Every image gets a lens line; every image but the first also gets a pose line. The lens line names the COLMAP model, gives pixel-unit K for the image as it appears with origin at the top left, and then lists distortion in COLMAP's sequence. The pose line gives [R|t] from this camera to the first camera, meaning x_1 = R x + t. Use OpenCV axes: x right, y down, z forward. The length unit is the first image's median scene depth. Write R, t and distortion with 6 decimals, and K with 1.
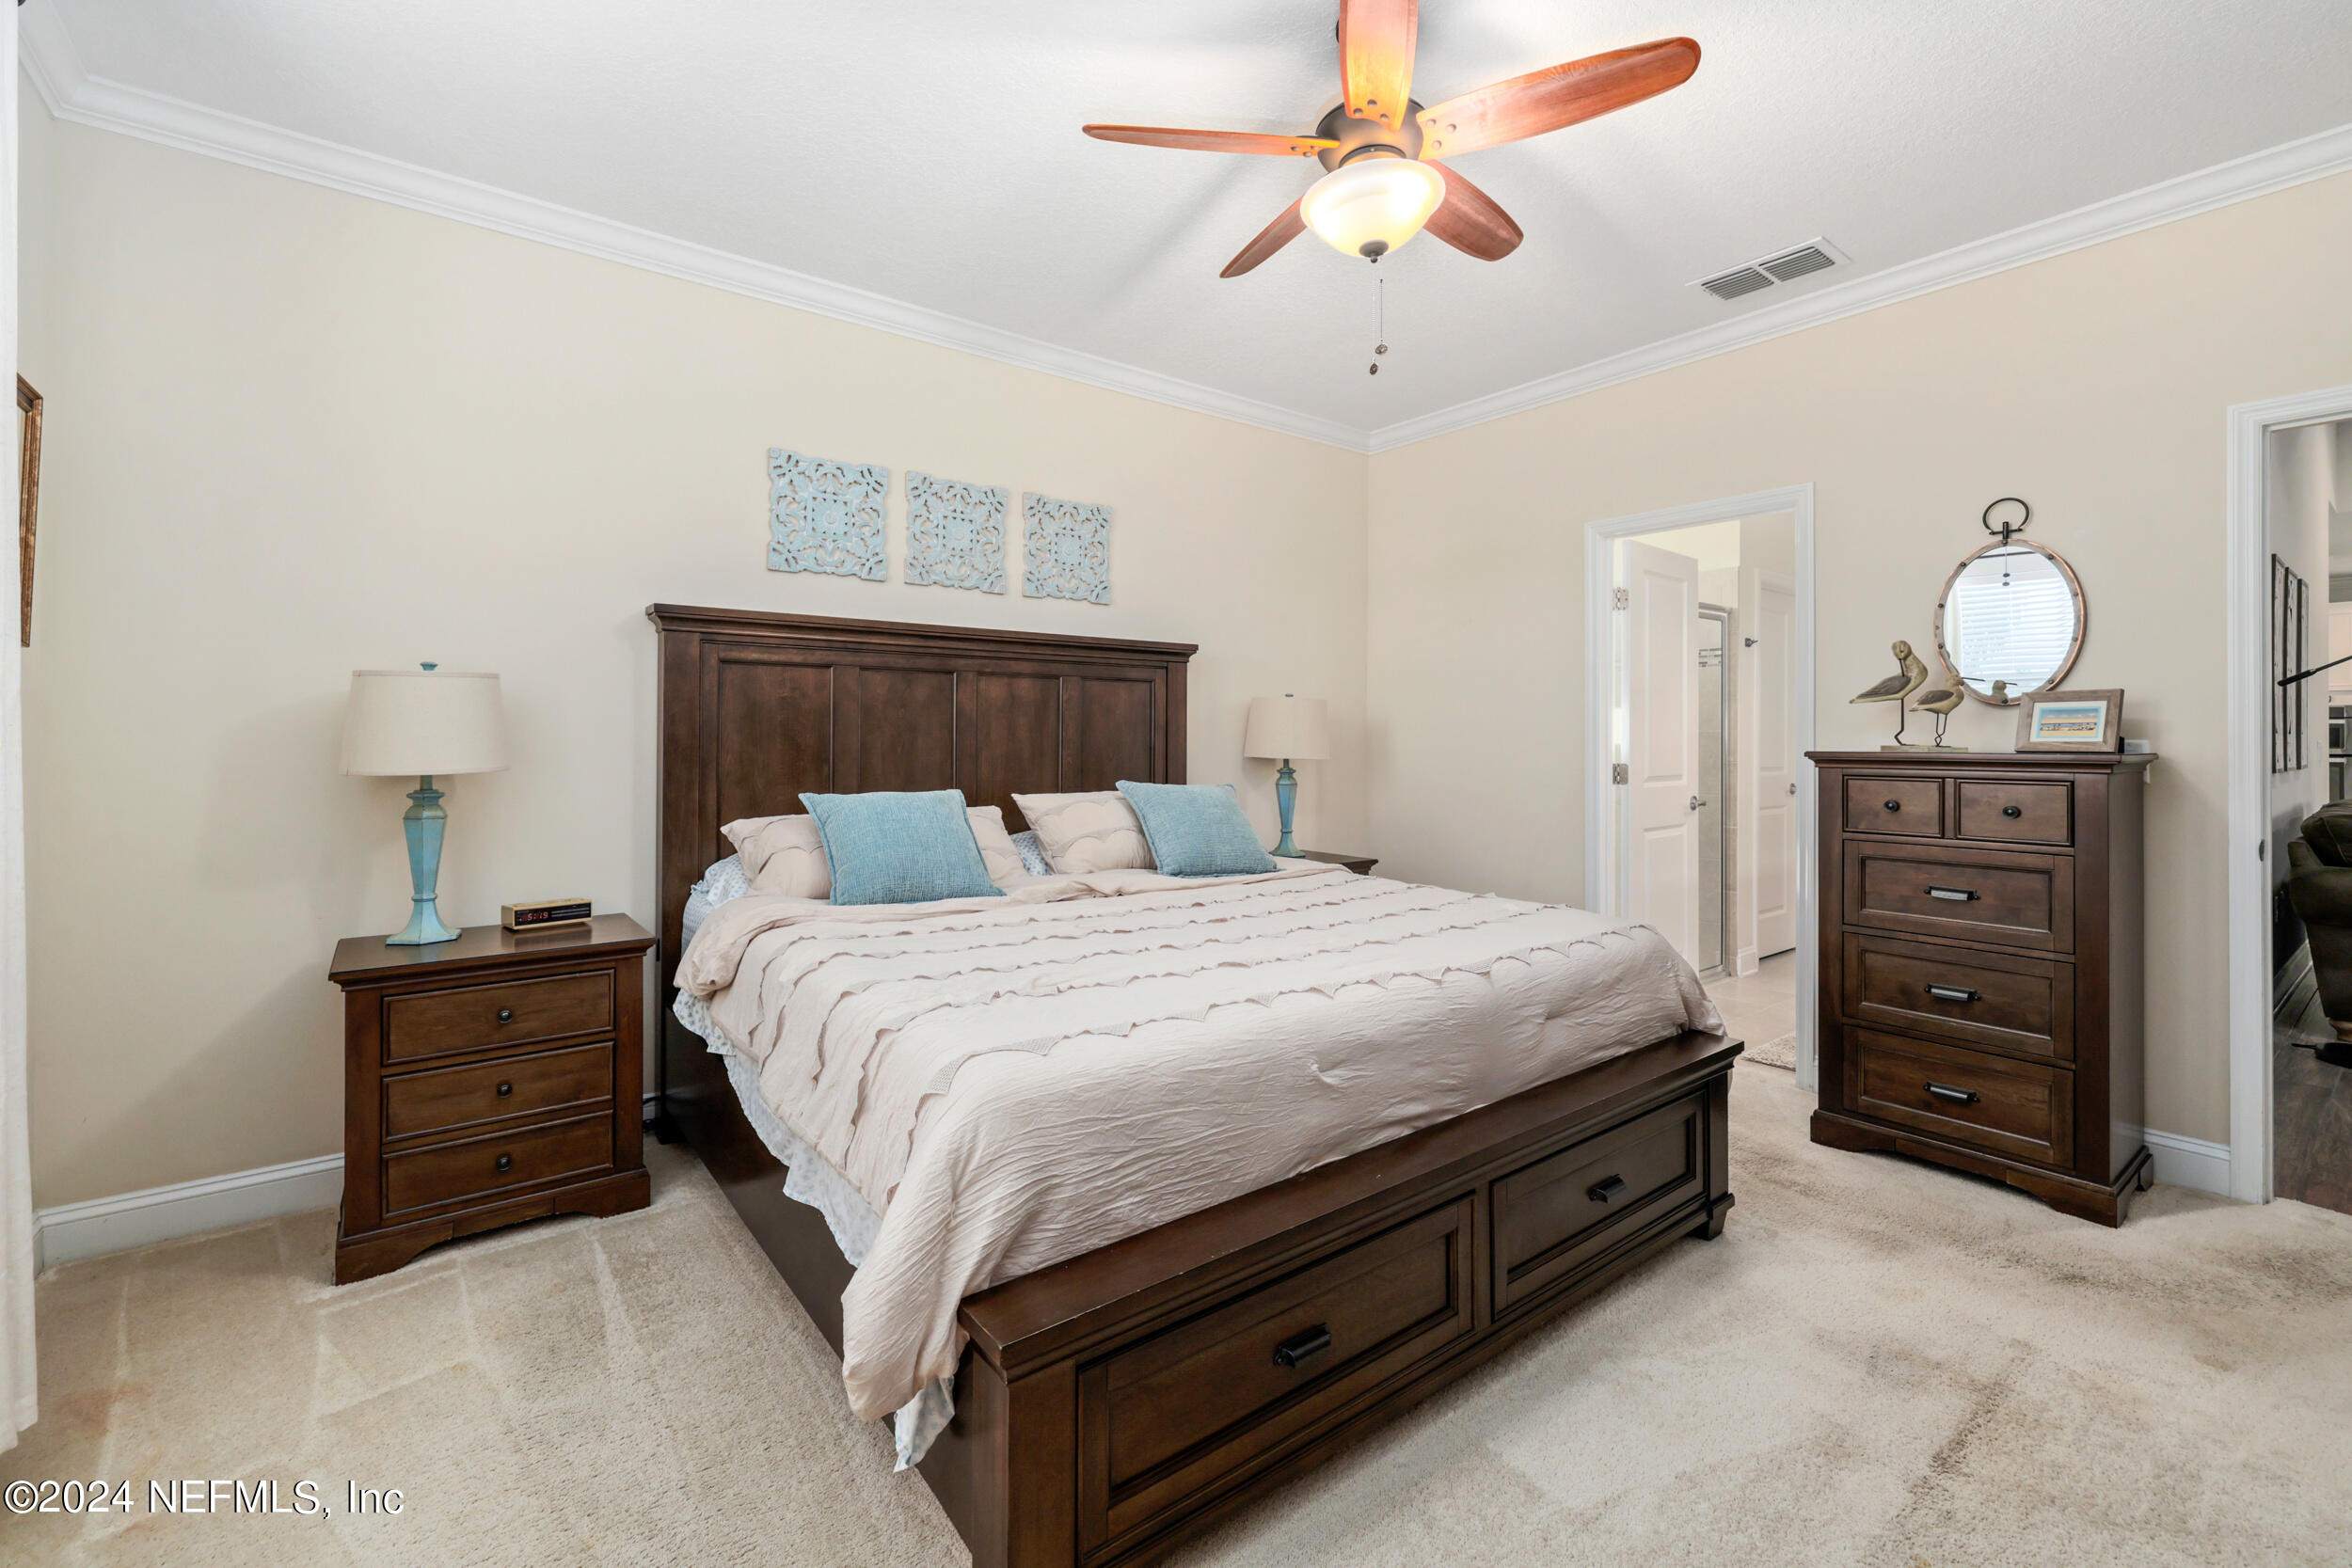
lens RADIAL K [[994.0, 0, 1169.0], [0, 994.0, 742.0], [0, 0, 1]] dist [-0.001362, 0.000805]
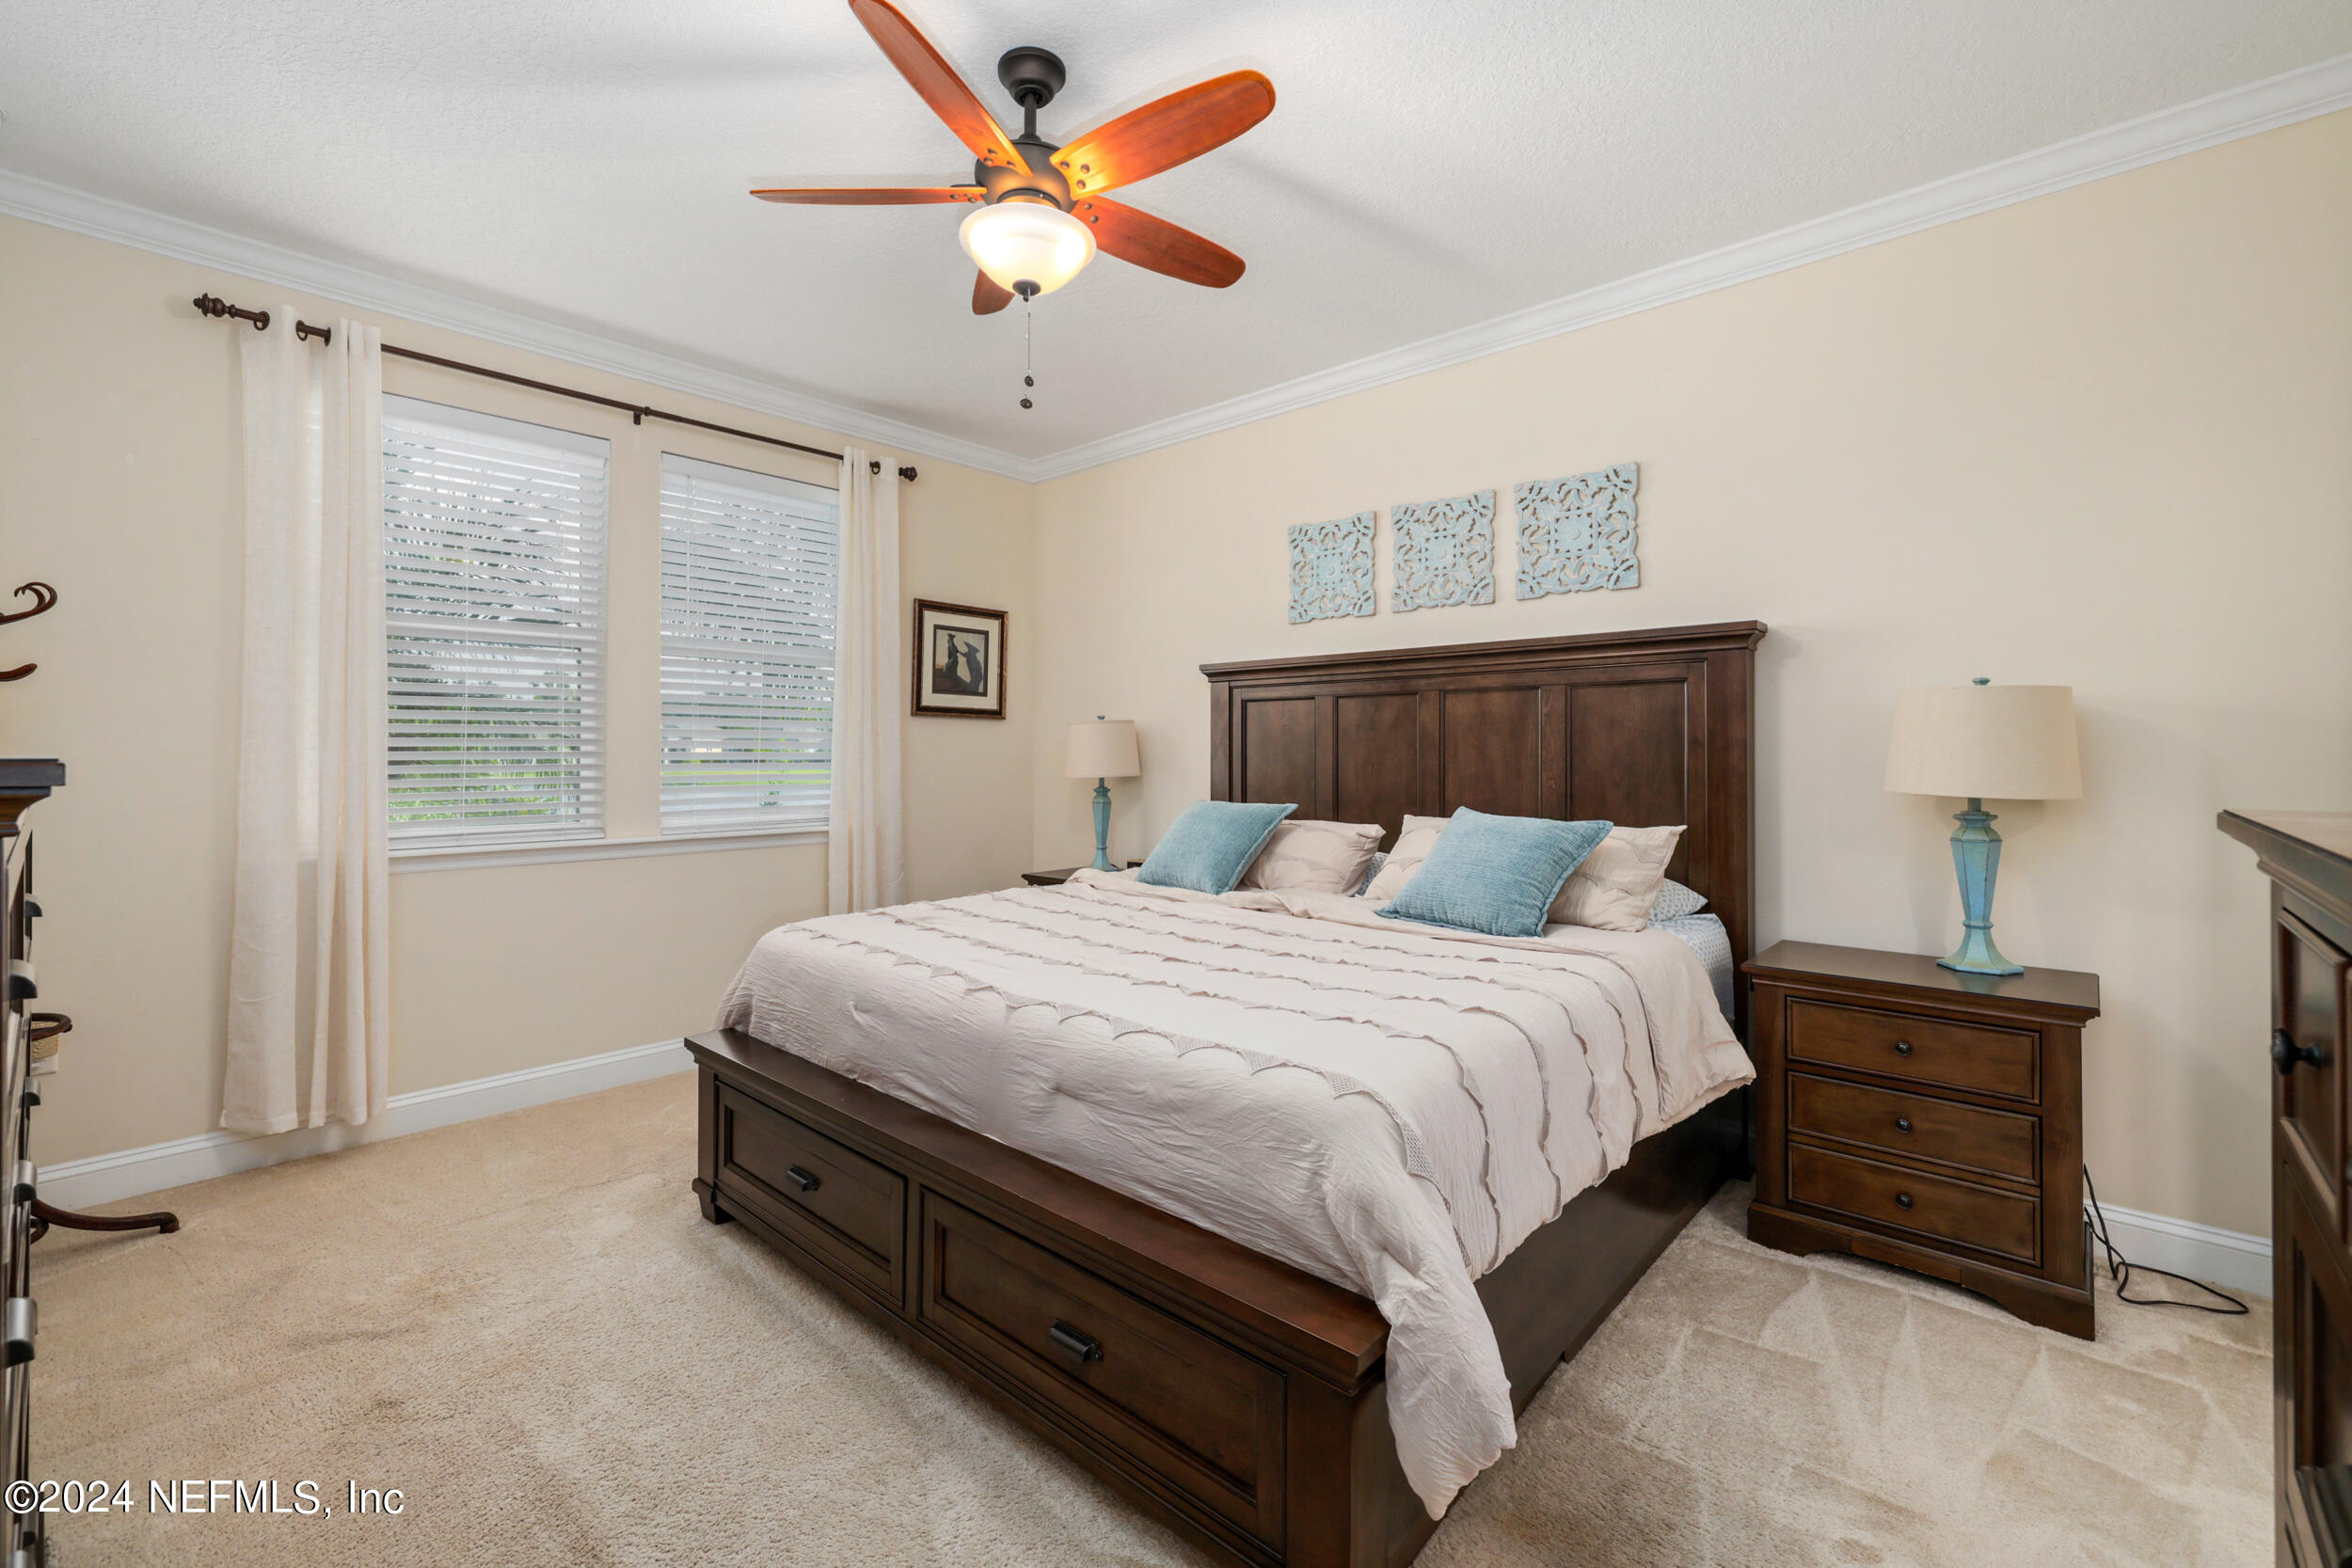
lens RADIAL K [[994.0, 0, 1155.6], [0, 994.0, 758.4], [0, 0, 1]] dist [-0.001362, 0.000805]
pose [[0.169547, 0.000818, -0.985522, 0.715500], [-0.004801, 0.999988, 0.000004, -0.002086], [0.985510, 0.004731, 0.169549, 0.548067]]
